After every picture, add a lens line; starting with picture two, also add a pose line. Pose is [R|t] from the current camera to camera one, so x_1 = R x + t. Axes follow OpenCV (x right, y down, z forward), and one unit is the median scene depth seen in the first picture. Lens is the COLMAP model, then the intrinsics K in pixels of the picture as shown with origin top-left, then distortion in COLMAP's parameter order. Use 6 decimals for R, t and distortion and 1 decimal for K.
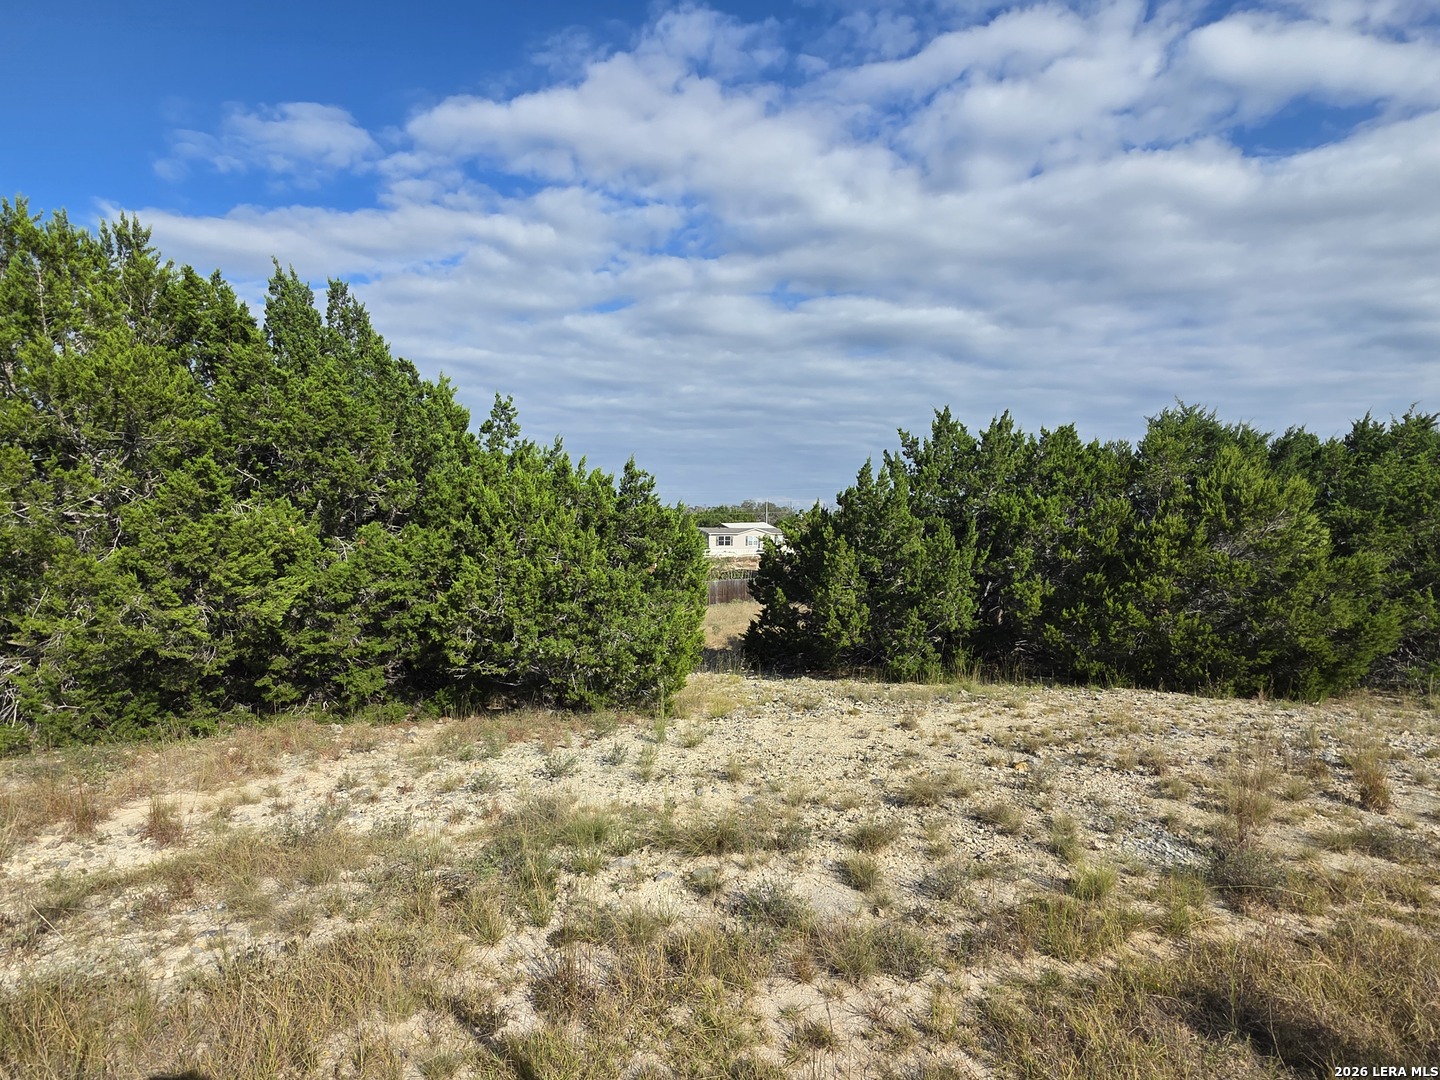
lens RADIAL K [[765.0, 0, 715.6], [0, 765.0, 547.0], [0, 0, 1]] dist [0.001862, 0.000285]
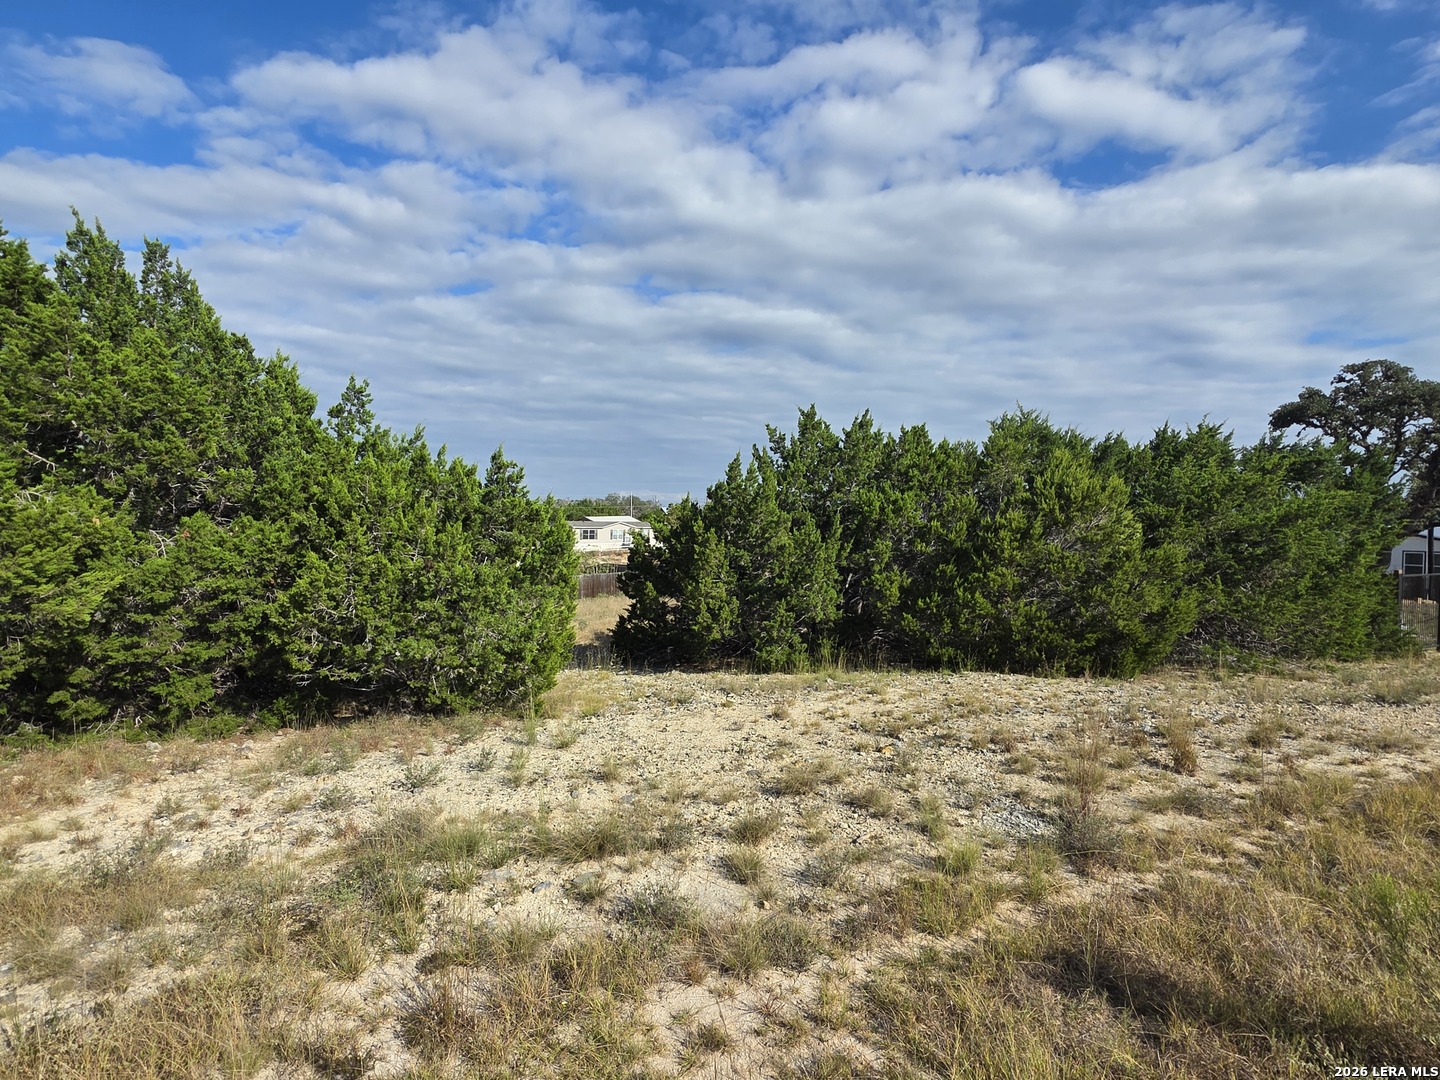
lens RADIAL K [[765.1, 0, 720.0], [0, 765.1, 540.0], [0, 0, 1]] dist [-0.001054, 0.002745]
pose [[0.983224, -0.001803, 0.182396, -0.011288], [0.001861, 0.999998, -0.000145, -0.000712], [-0.182395, 0.000482, 0.983225, 0.010070]]
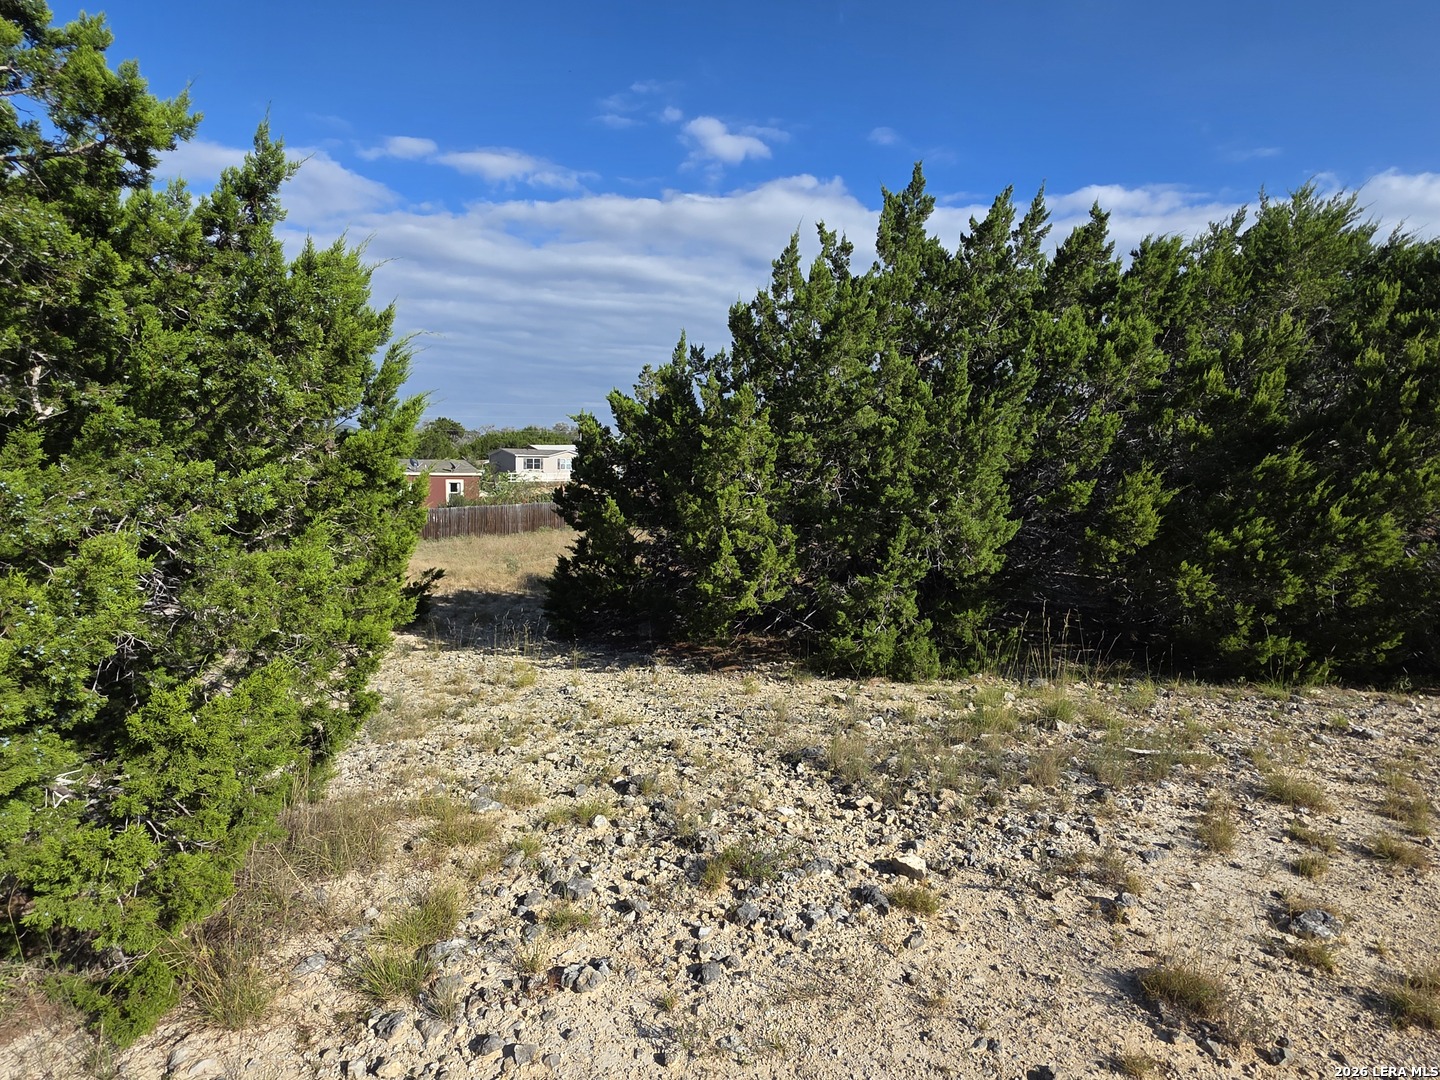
lens RADIAL K [[765.1, 0, 720.0], [0, 765.1, 540.0], [0, 0, 1]] dist [-0.001054, 0.002745]
pose [[0.969543, -0.010521, 0.244696, 0.038458], [-0.009870, 0.996587, 0.081956, 0.057033], [-0.244723, -0.081875, 0.966130, 0.687360]]
